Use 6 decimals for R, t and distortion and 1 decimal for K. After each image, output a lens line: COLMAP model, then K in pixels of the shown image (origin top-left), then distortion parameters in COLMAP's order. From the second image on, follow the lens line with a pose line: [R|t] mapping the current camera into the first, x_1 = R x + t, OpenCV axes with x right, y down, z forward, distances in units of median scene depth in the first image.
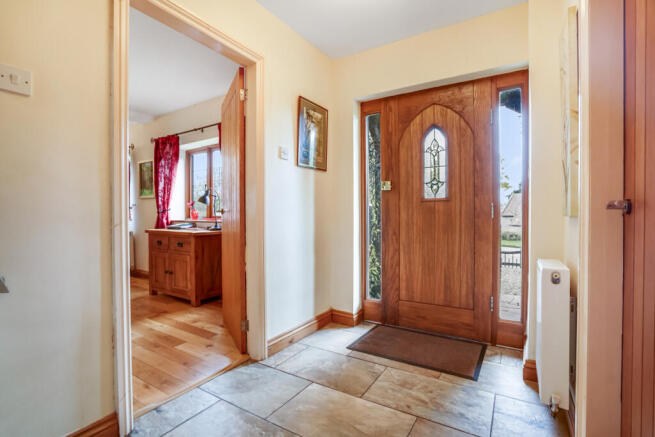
lens RADIAL K [[315.7, 0, 325.6], [0, 315.7, 216.0], [0, 0, 1]] dist [-0.032396, 0.001445]
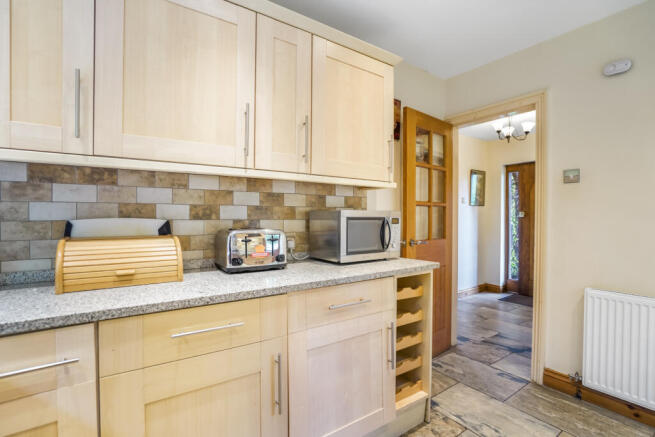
lens RADIAL K [[315.7, 0, 332.4], [0, 315.7, 219.7], [0, 0, 1]] dist [-0.032396, 0.001445]
pose [[0.923756, 0.008930, -0.382877, -0.114088], [-0.014297, 0.999835, -0.011175, -0.031260], [0.382714, 0.015797, 0.923732, -0.989721]]
